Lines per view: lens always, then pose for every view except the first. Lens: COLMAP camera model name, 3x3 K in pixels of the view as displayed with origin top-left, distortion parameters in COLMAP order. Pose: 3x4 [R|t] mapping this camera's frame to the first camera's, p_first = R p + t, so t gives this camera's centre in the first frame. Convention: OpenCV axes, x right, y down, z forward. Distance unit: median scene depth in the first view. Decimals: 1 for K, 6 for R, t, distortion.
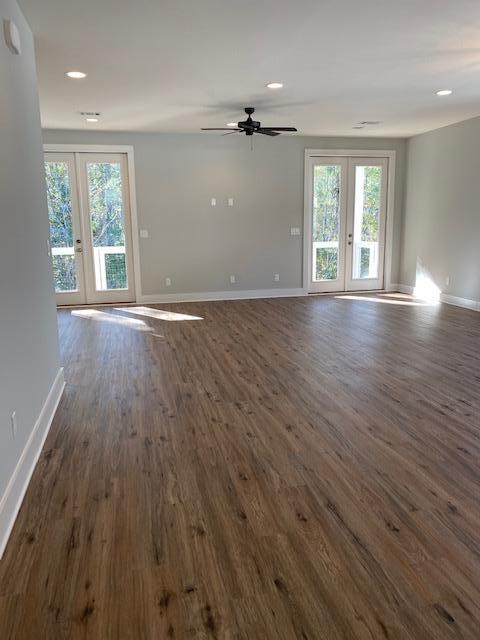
lens RADIAL K [[491.4, 0, 239.9], [0, 491.4, 319.8], [0, 0, 1]] dist [0.008079, -0.043877]
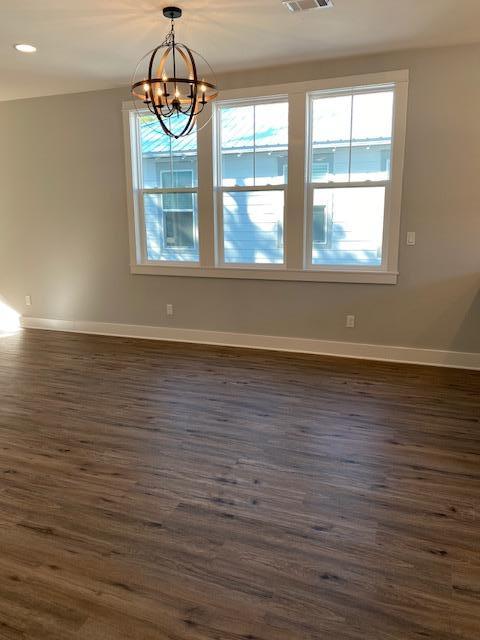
lens RADIAL K [[491.4, 0, 238.3], [0, 491.4, 314.8], [0, 0, 1]] dist [0.008079, -0.043877]
pose [[0.568186, -0.147525, 0.809568, -0.066067], [0.165187, 0.984221, 0.063417, -0.105544], [-0.806150, 0.097697, 0.583590, 0.544615]]
